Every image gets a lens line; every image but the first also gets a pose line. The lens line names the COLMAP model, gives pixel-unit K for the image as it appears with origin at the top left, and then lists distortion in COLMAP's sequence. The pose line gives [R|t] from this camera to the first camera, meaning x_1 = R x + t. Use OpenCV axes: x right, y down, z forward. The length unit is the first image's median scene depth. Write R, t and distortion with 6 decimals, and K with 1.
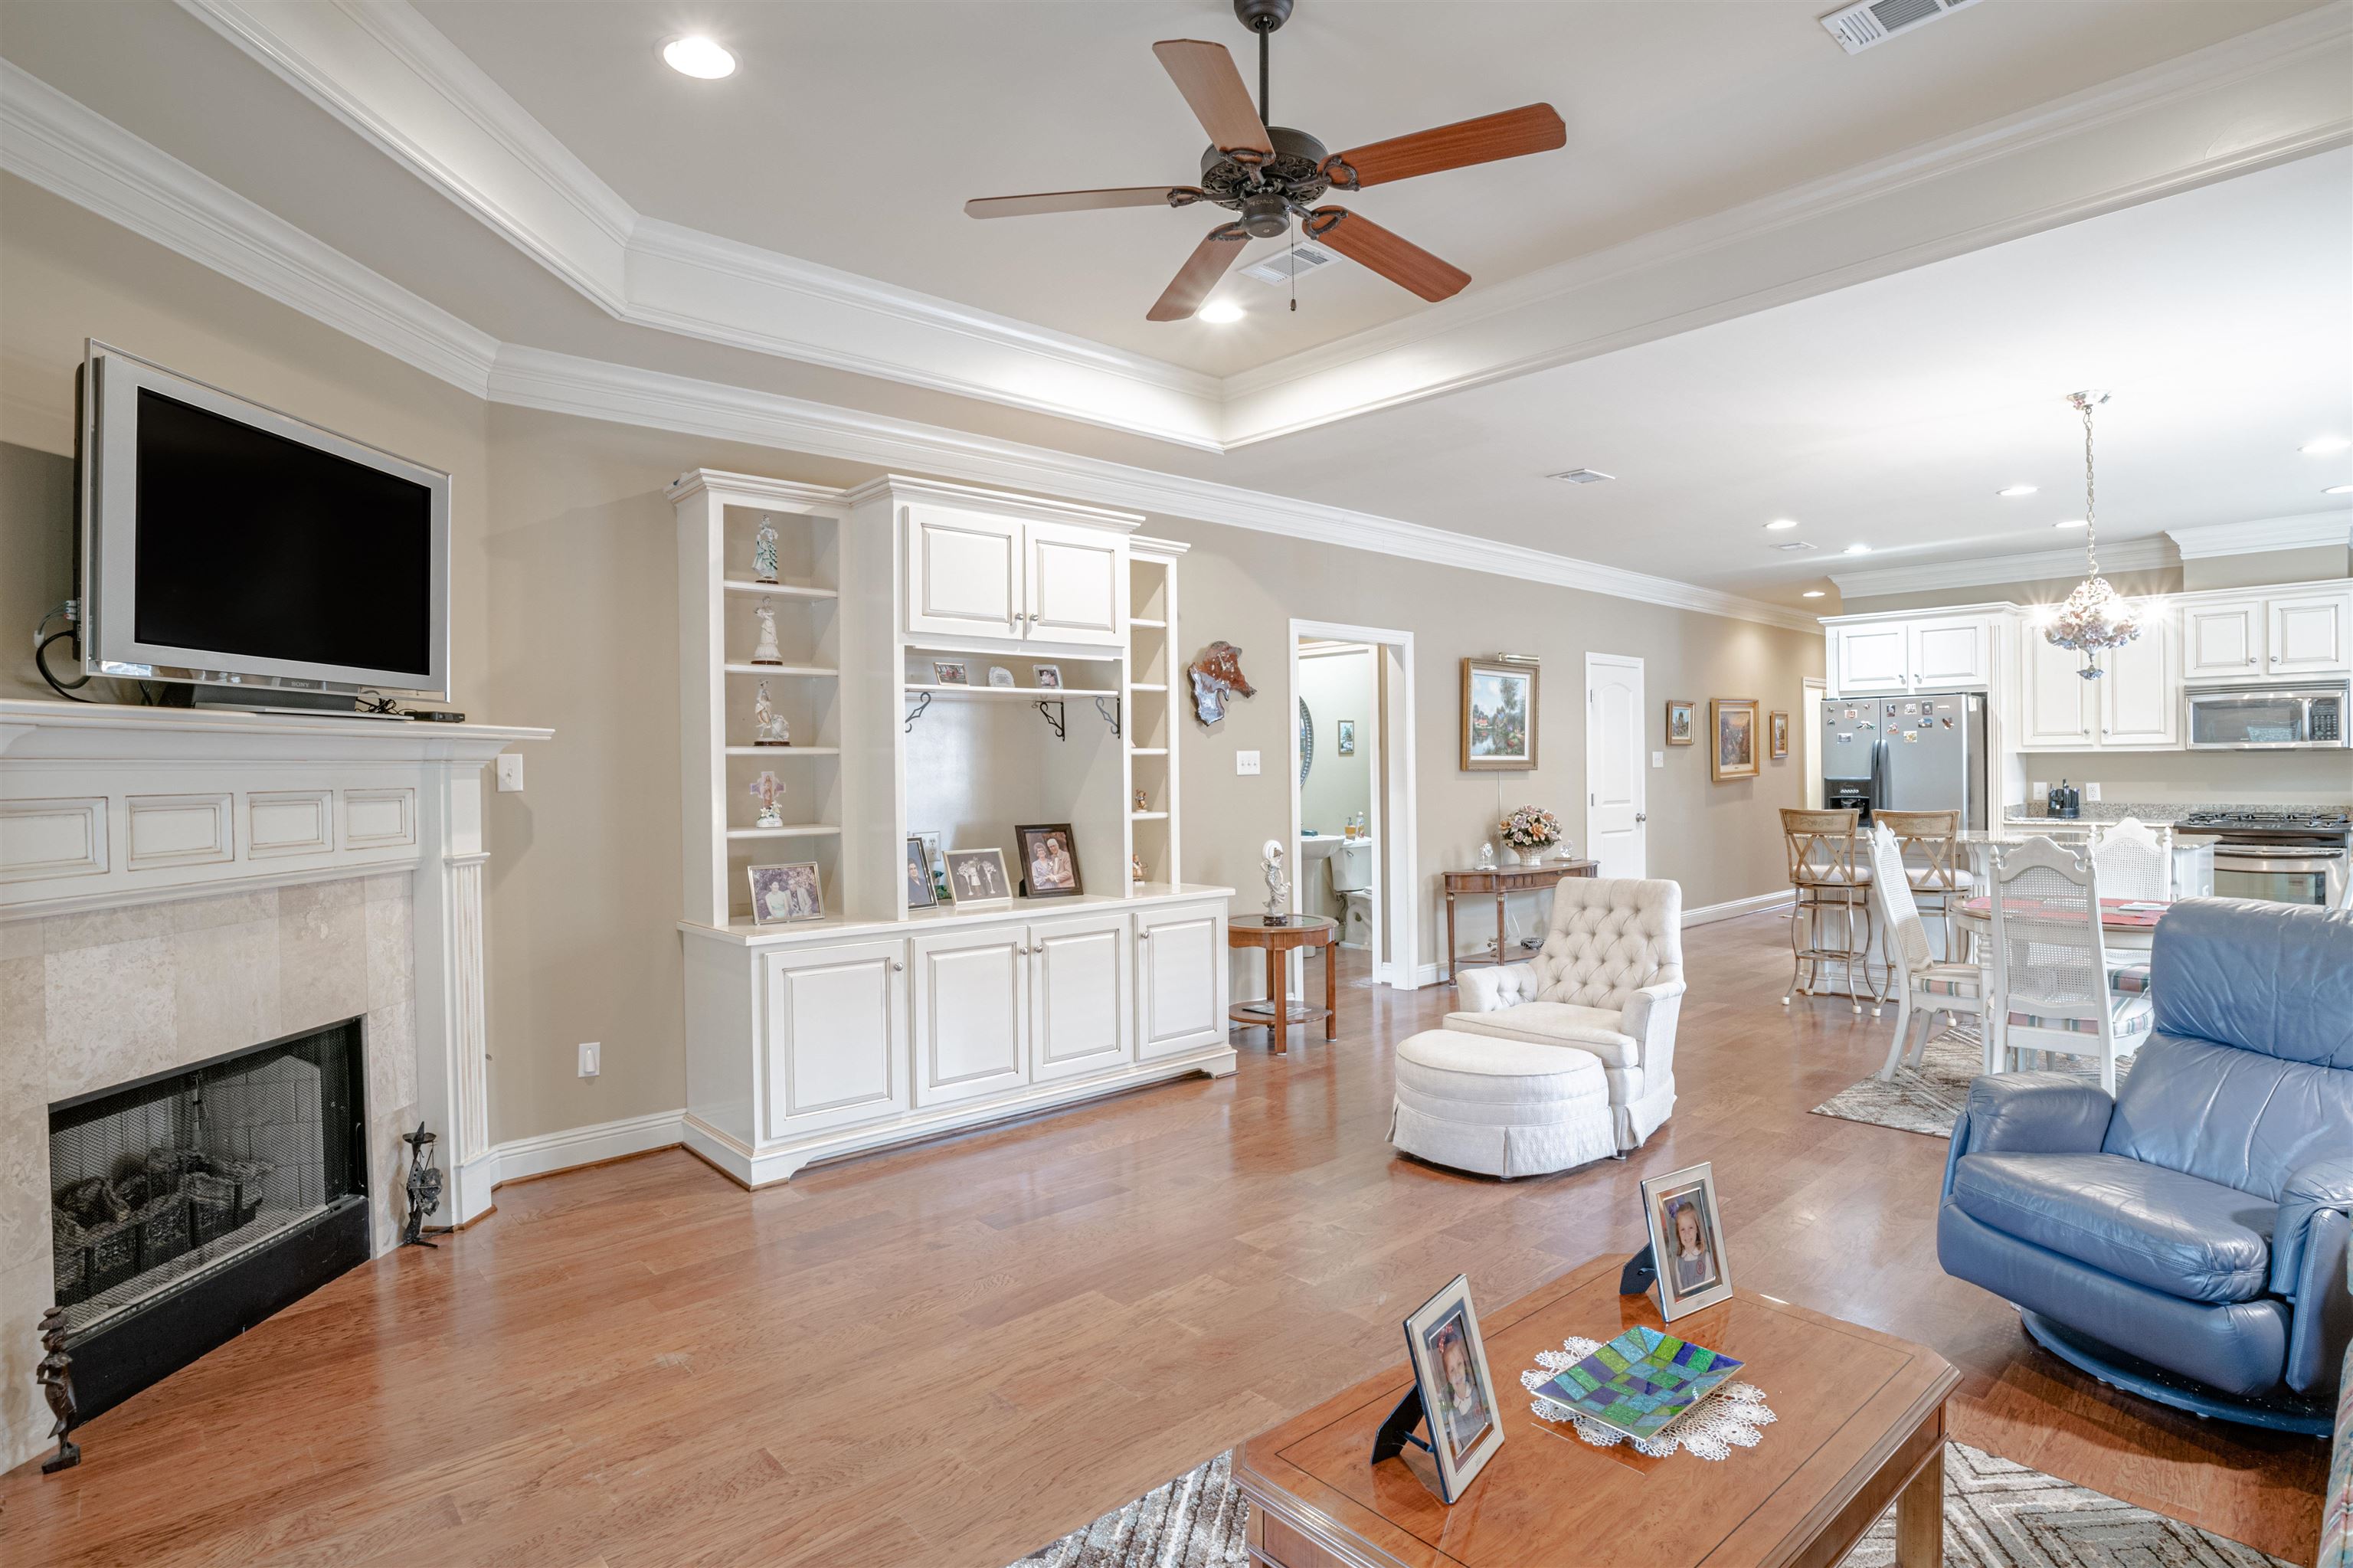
lens RADIAL K [[1210.7, 0, 1190.7], [0, 1210.7, 775.4], [0, 0, 1]] dist [-0.057237, 0.020025]
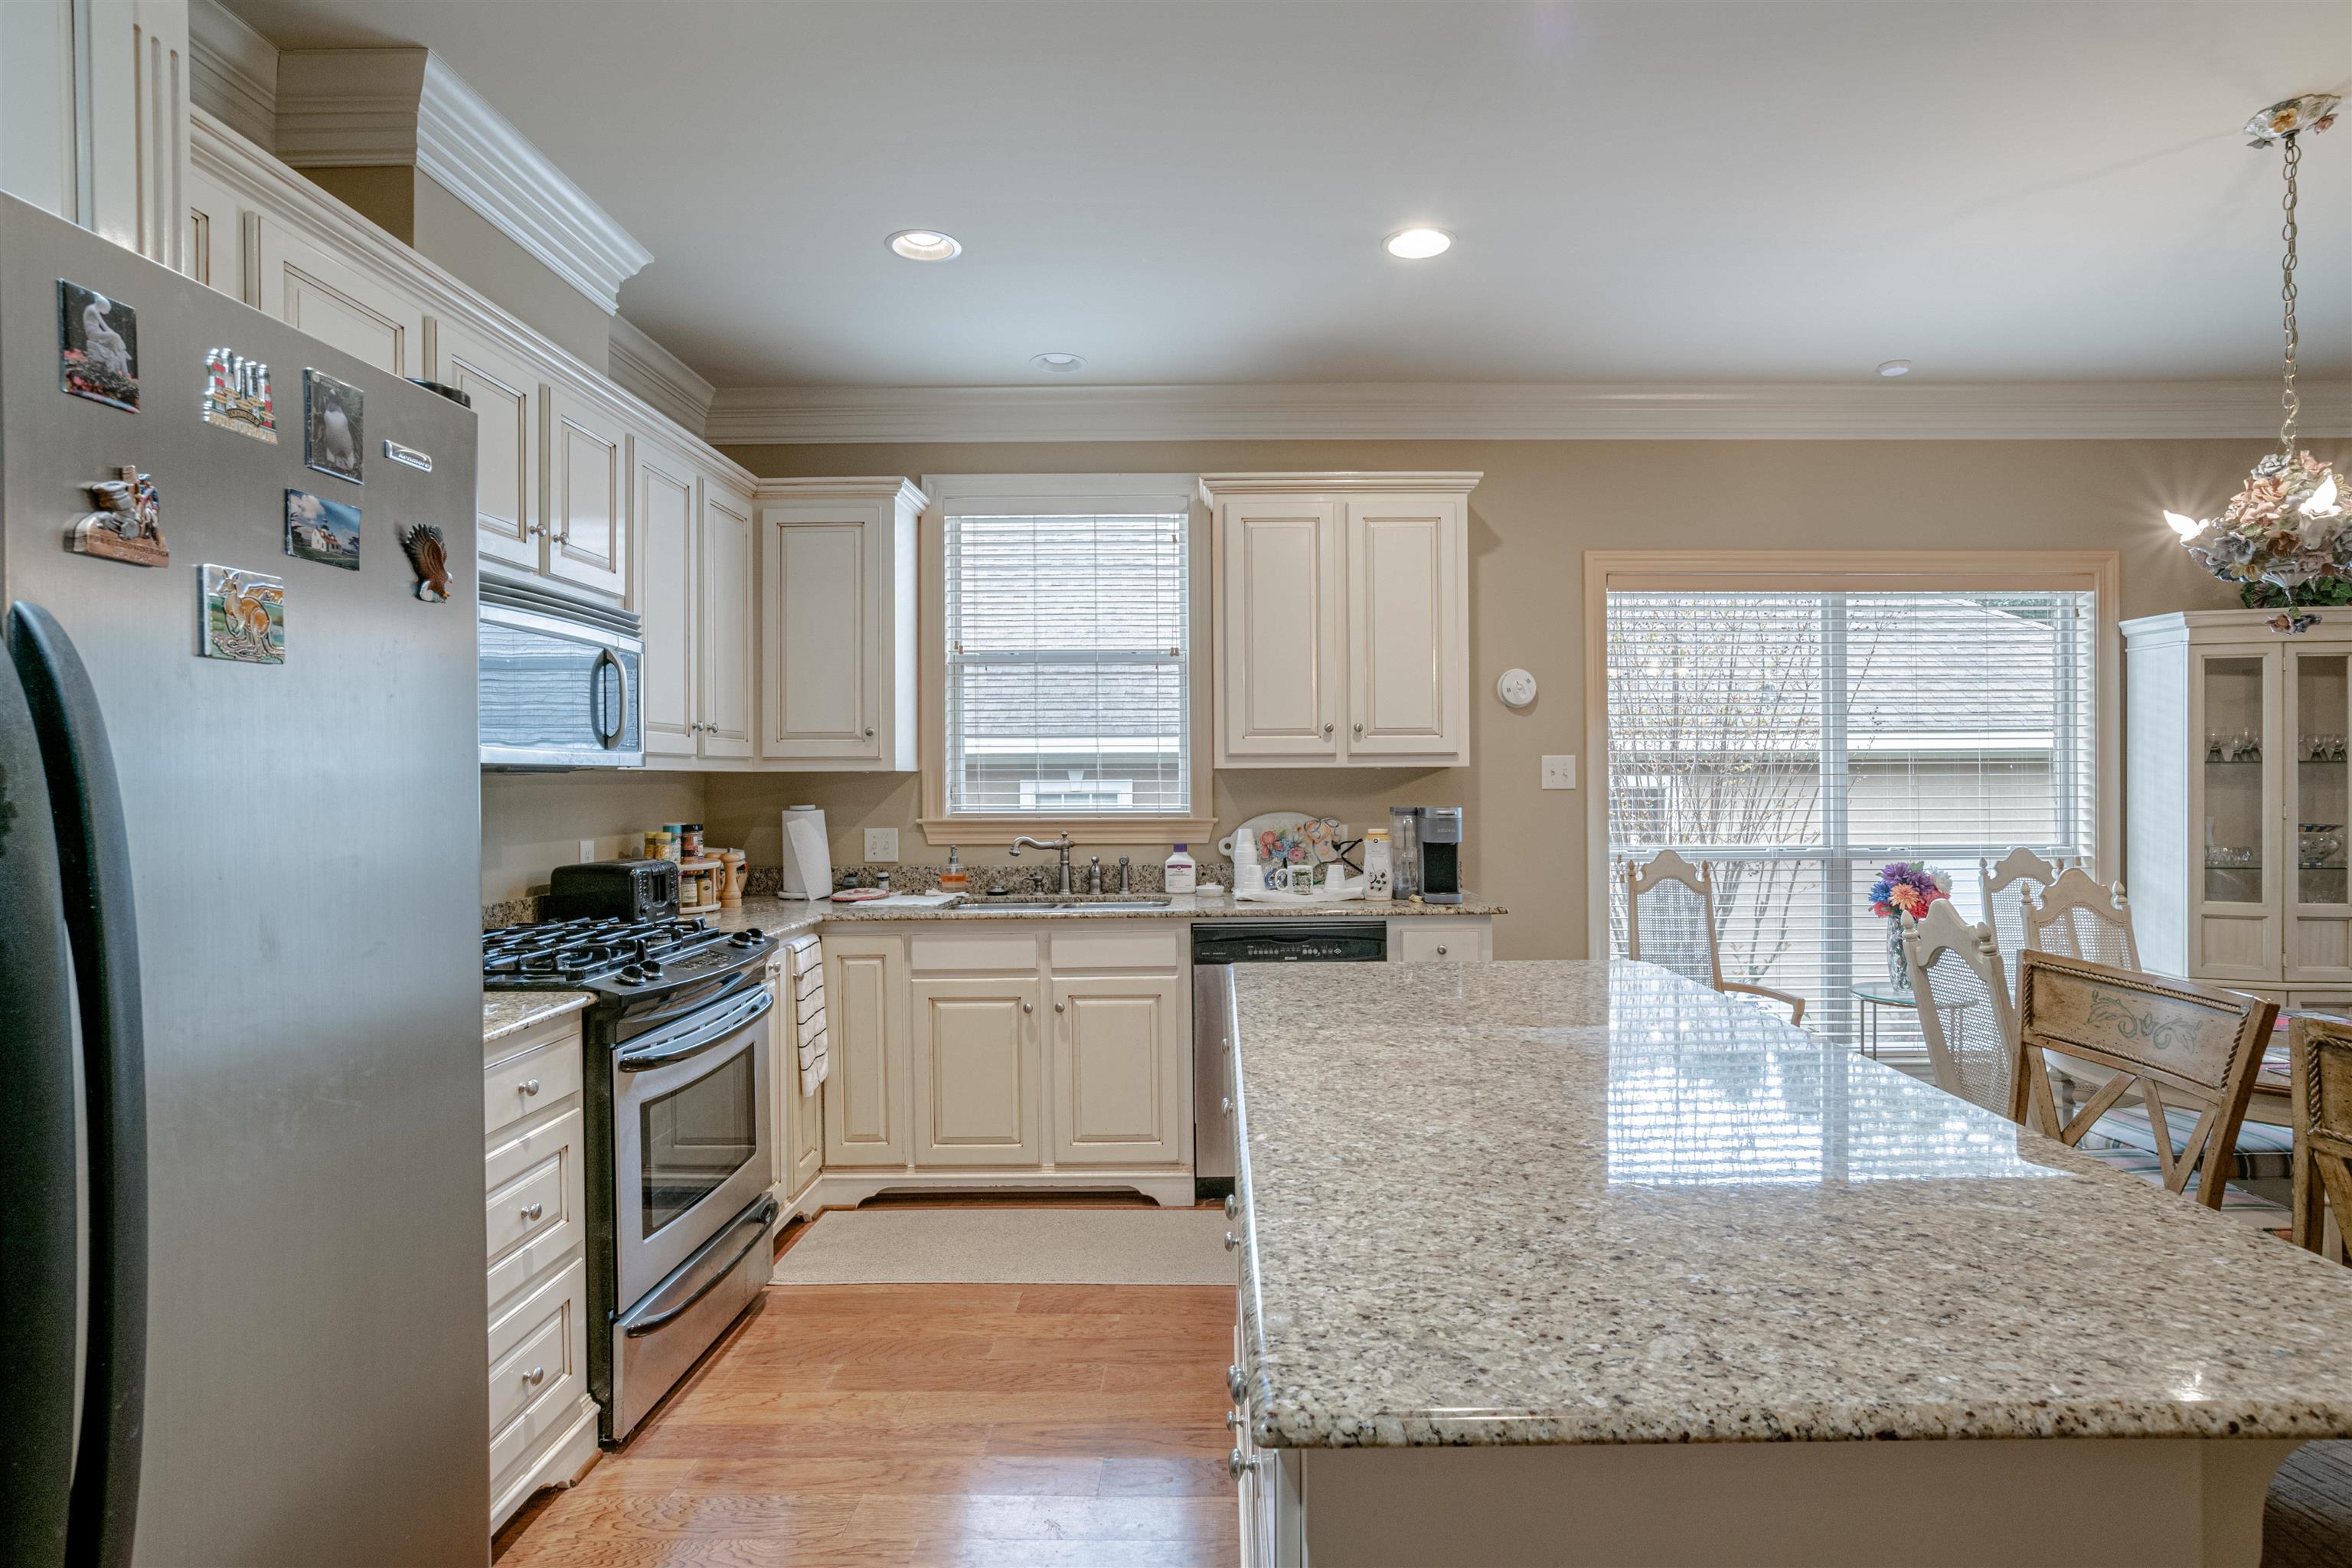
lens RADIAL K [[1210.2, 0, 1180.6], [0, 1210.2, 776.9], [0, 0, 1]] dist [-0.057237, 0.020025]
pose [[-0.741077, 0.011215, 0.671326, 0.549053], [0.018796, 0.999815, 0.004047, -0.019755], [-0.671156, 0.015618, -0.741151, 1.224671]]
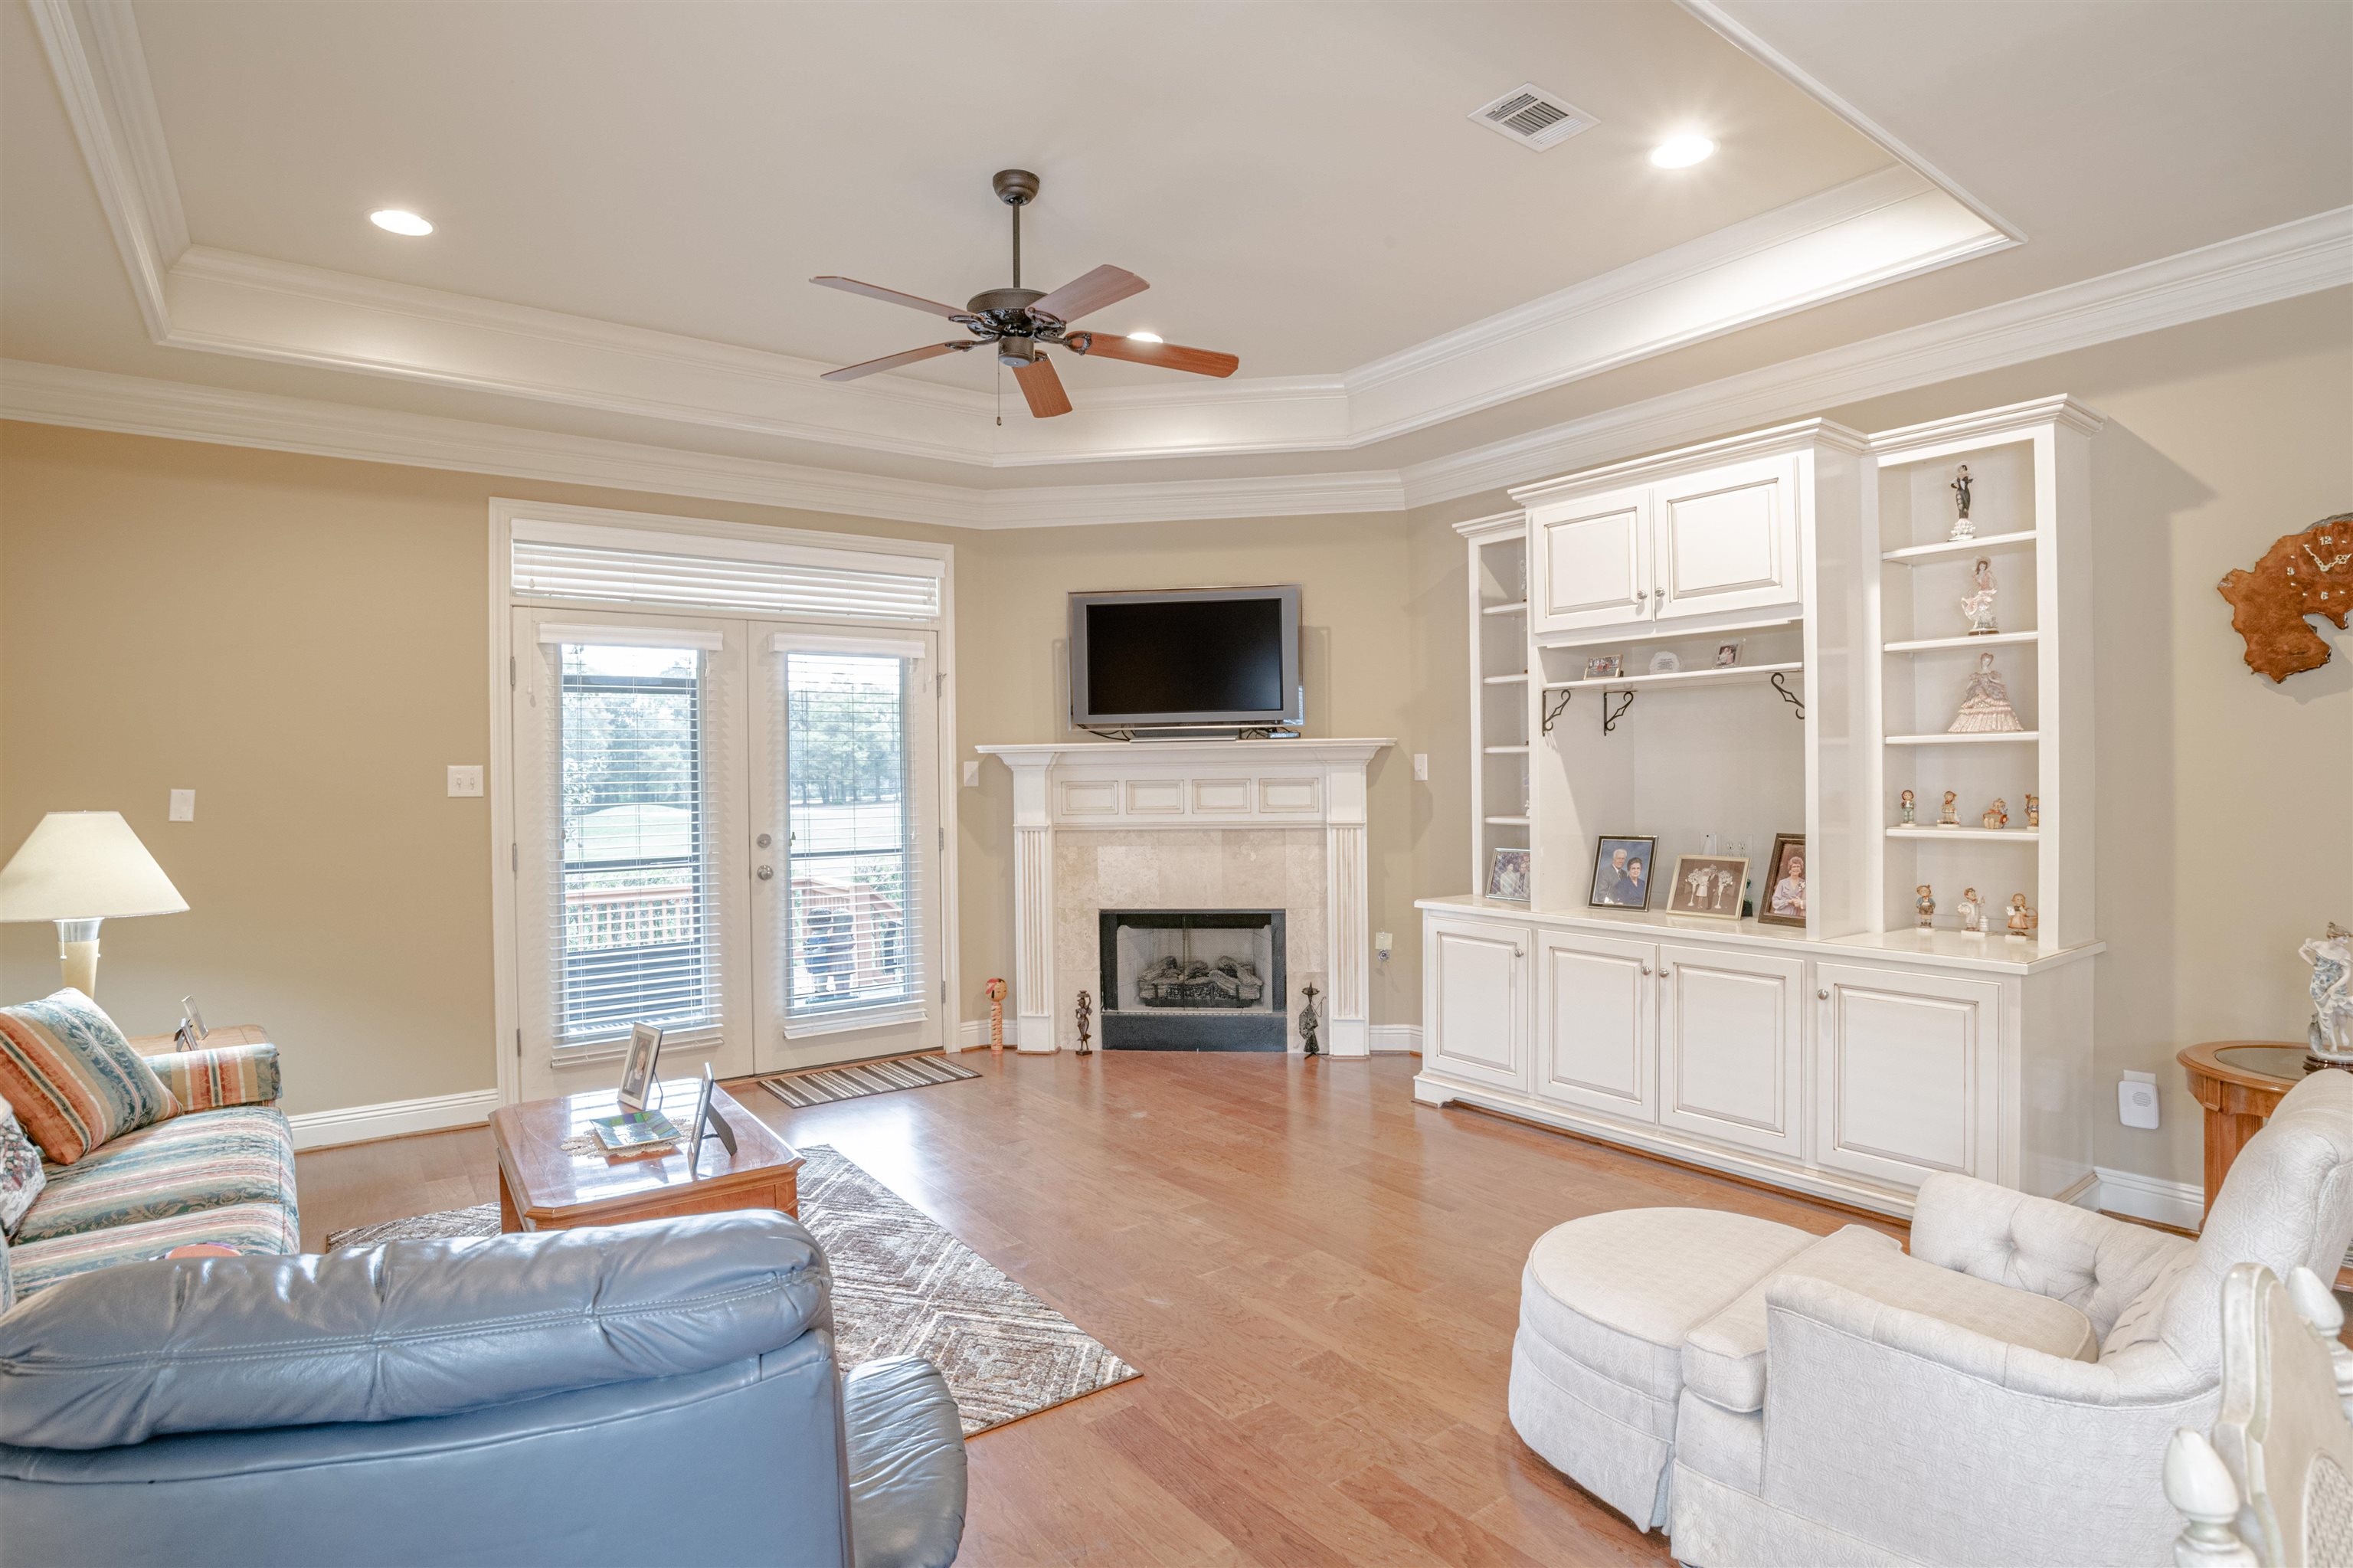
lens RADIAL K [[1210.7, 0, 1181.6], [0, 1210.7, 772.8], [0, 0, 1]] dist [-0.057237, 0.020025]
pose [[-0.107739, 0.014993, -0.994066, 0.541066], [0.009501, 0.999856, 0.014050, -0.011298], [0.994134, -0.007931, -0.107866, 0.529107]]
